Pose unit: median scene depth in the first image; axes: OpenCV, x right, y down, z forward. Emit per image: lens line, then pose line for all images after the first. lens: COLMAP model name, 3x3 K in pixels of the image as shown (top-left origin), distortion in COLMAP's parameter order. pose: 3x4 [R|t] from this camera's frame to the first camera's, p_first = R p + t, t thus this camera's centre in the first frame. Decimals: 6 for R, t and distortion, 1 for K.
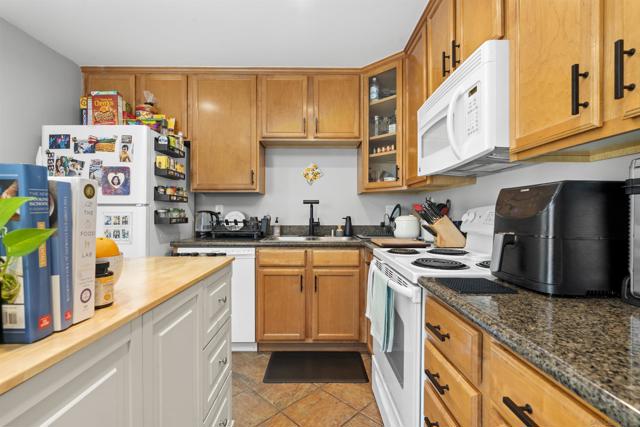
lens RADIAL K [[289.3, 0, 317.7], [0, 289.3, 214.2], [0, 0, 1]] dist [-0.012440, 0.005662]
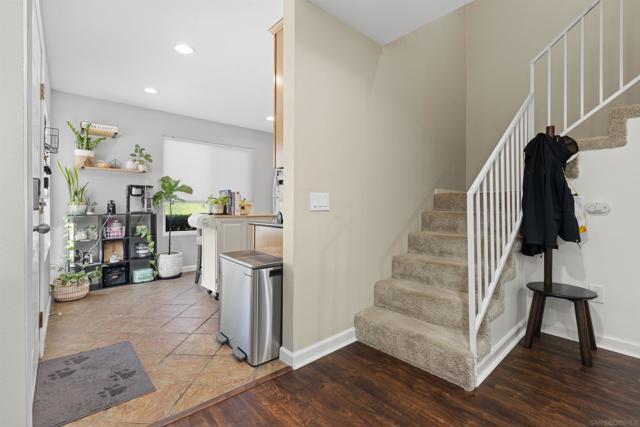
lens RADIAL K [[289.3, 0, 317.9], [0, 289.3, 206.6], [0, 0, 1]] dist [-0.012440, 0.005662]
pose [[0.659711, 0.001709, -0.751517, 1.169681], [-0.006948, 0.999969, -0.003825, 0.051946], [0.751487, 0.007745, 0.659702, -0.410431]]
